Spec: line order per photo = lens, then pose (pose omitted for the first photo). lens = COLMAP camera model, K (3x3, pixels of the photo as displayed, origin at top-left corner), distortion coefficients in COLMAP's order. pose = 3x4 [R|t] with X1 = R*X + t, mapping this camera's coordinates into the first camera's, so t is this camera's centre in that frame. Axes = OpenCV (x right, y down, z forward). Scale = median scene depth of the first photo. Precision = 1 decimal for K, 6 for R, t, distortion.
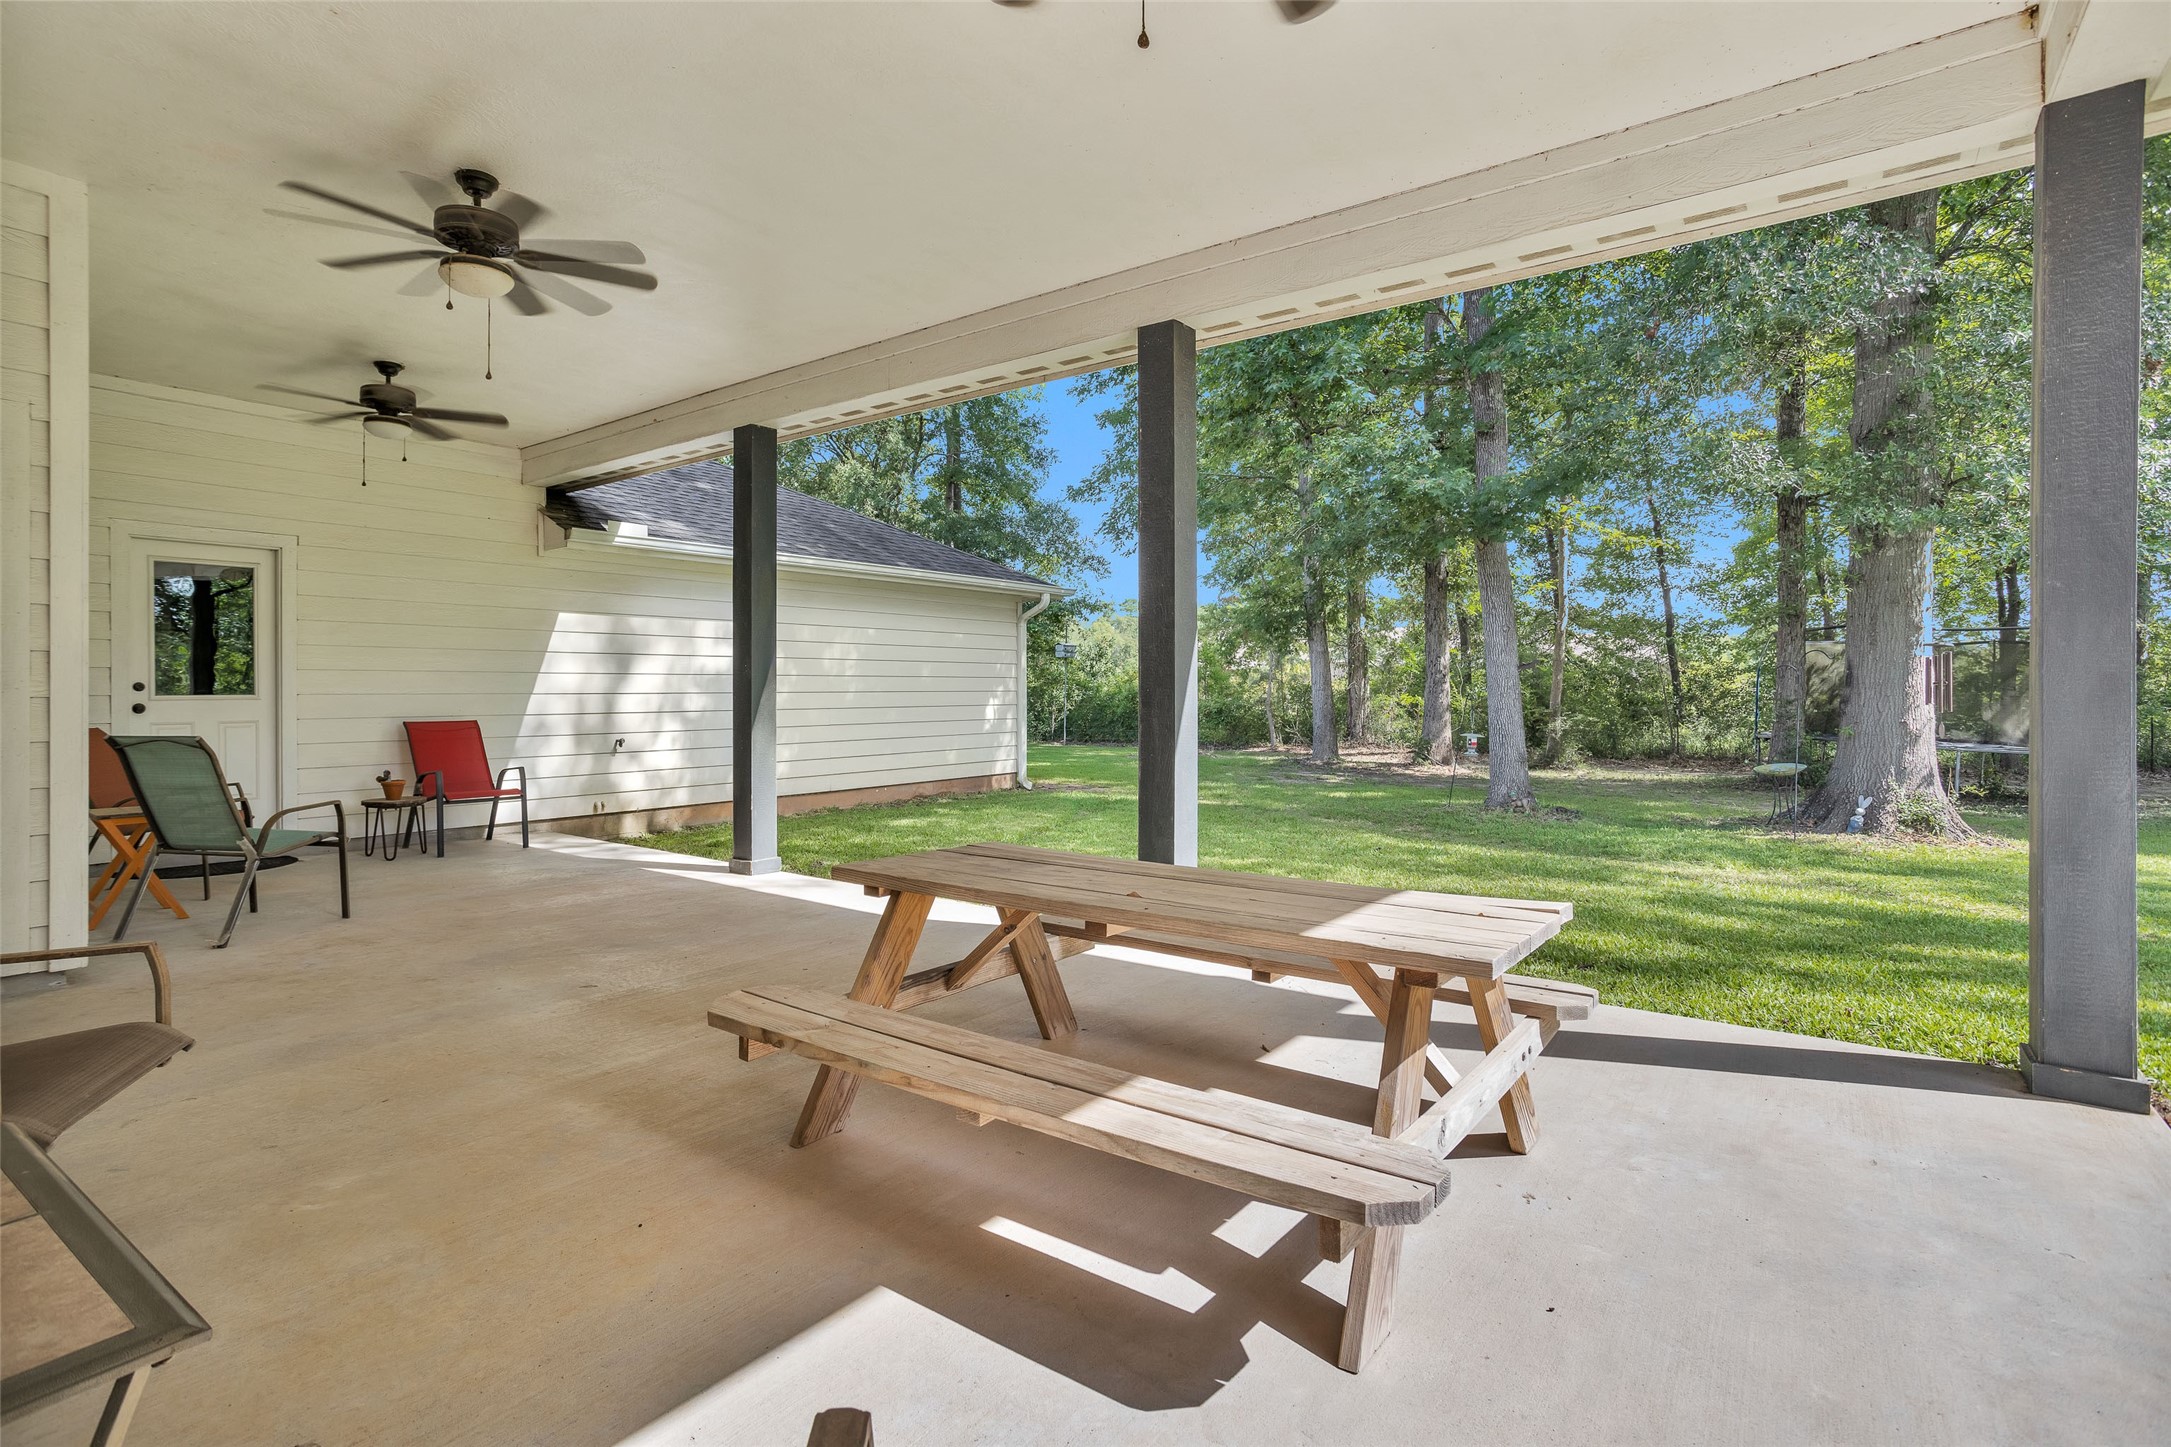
lens RADIAL K [[1052.9, 0, 1072.7], [0, 1052.9, 692.0], [0, 0, 1]] dist [0.003834, 0.001116]
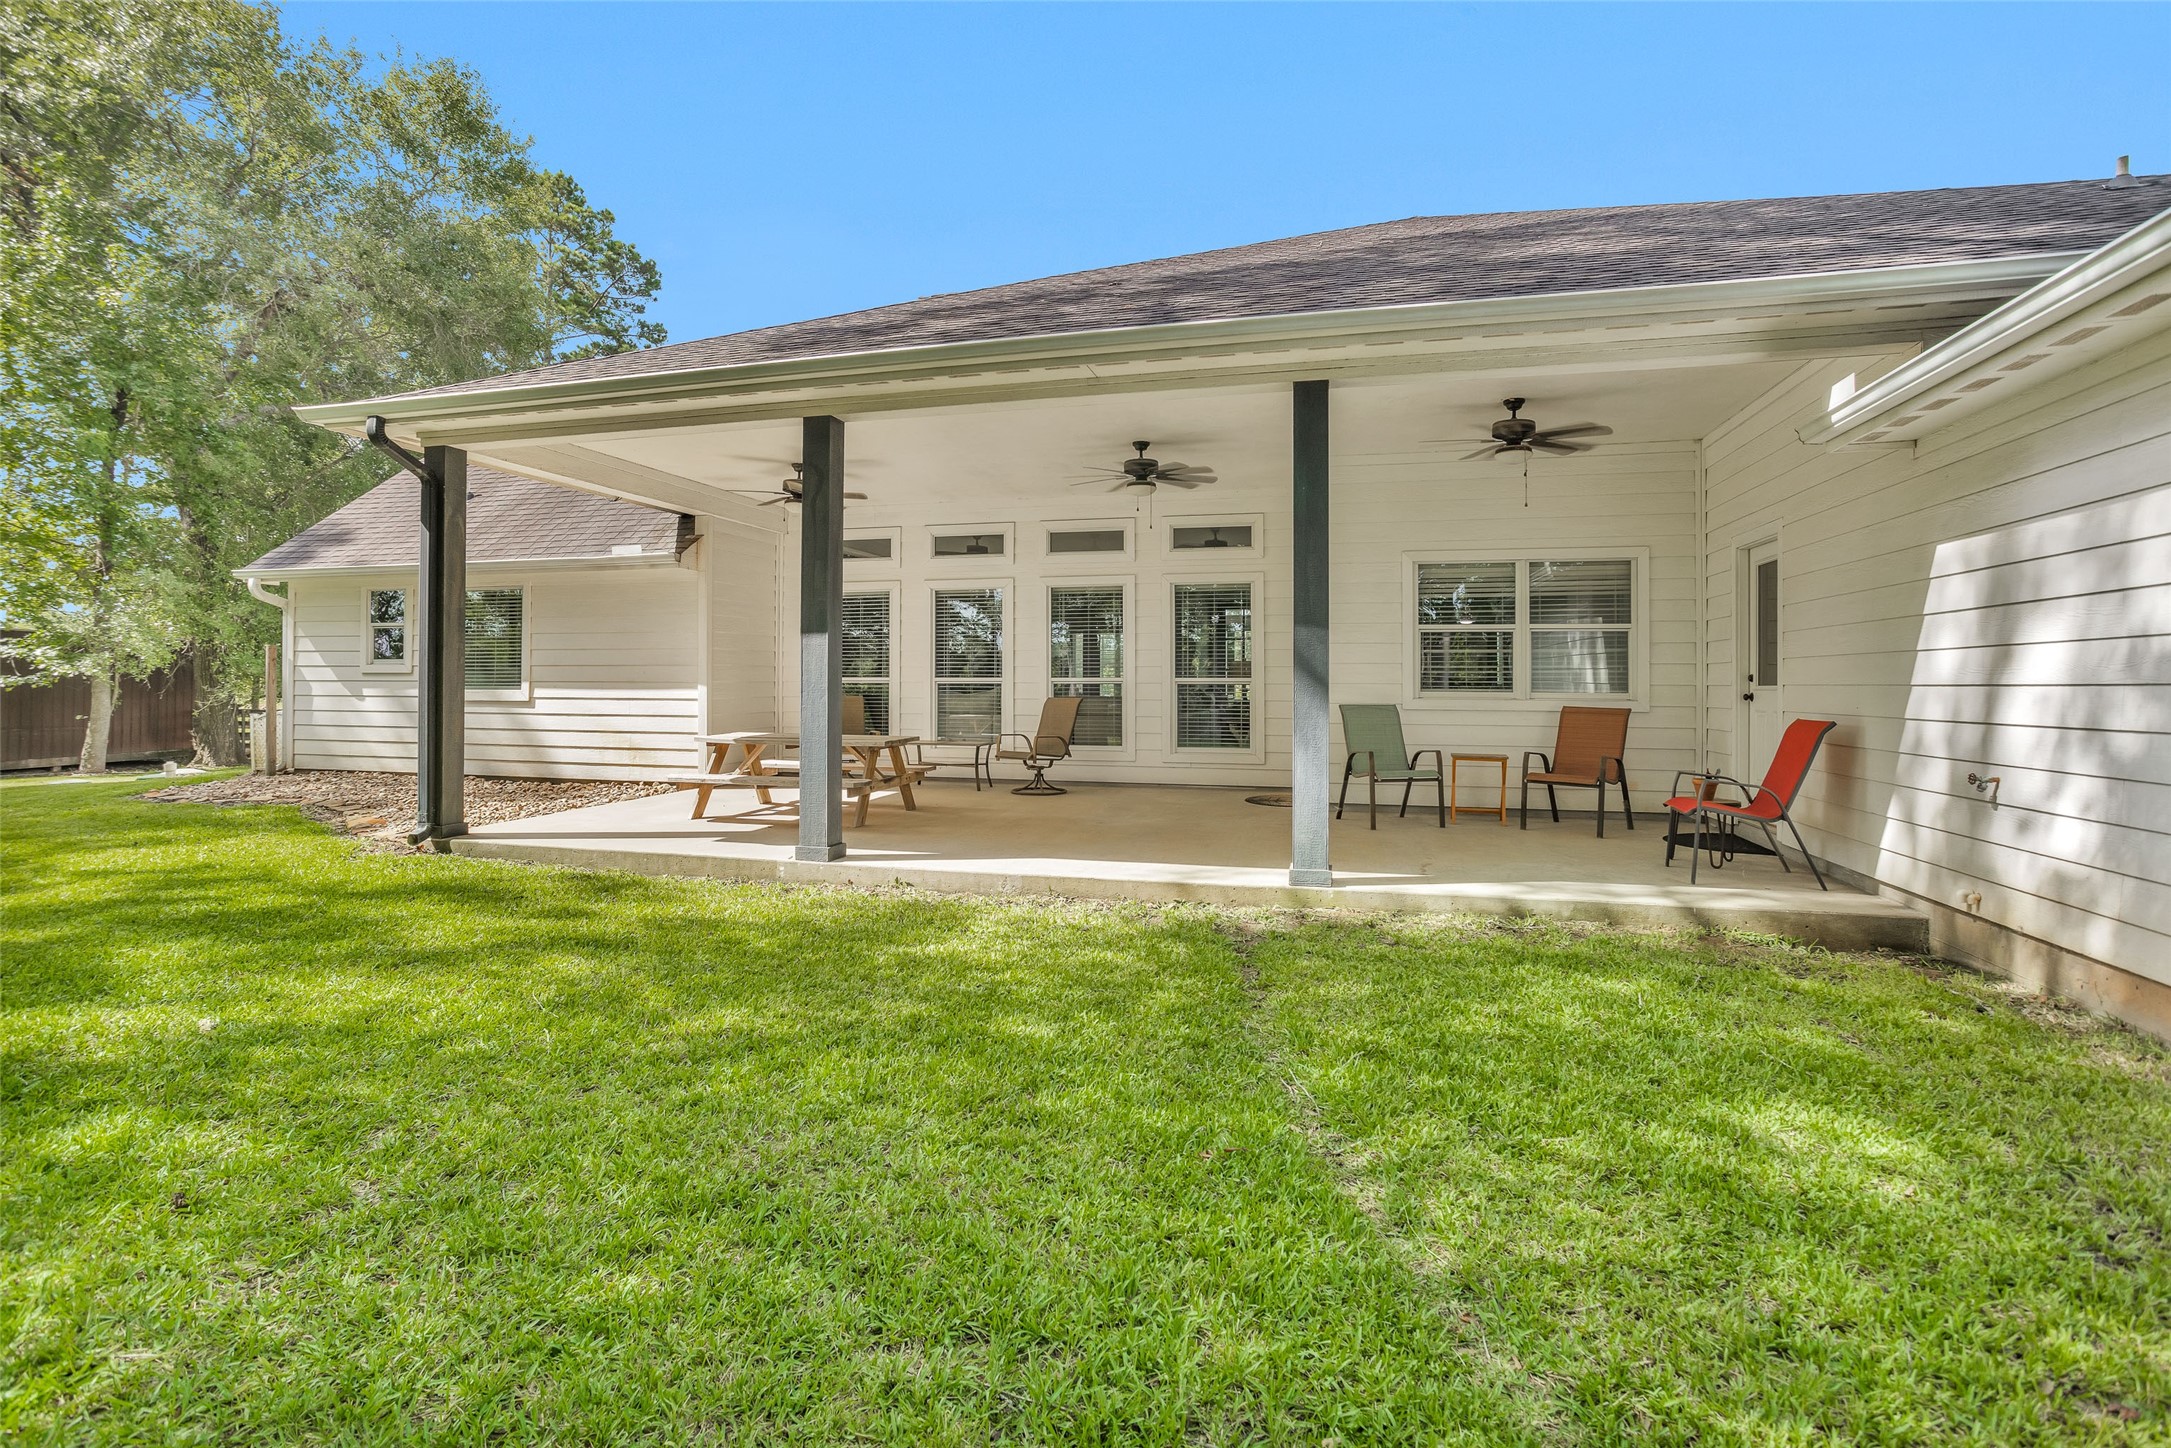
lens RADIAL K [[1052.9, 0, 1072.7], [0, 1052.9, 692.5], [0, 0, 1]] dist [0.003834, 0.001116]
pose [[-0.931699, -0.000807, -0.363231, 0.150327], [-0.003104, 0.999979, 0.005740, 0.002650], [0.363219, 0.006476, -0.931681, 1.301477]]
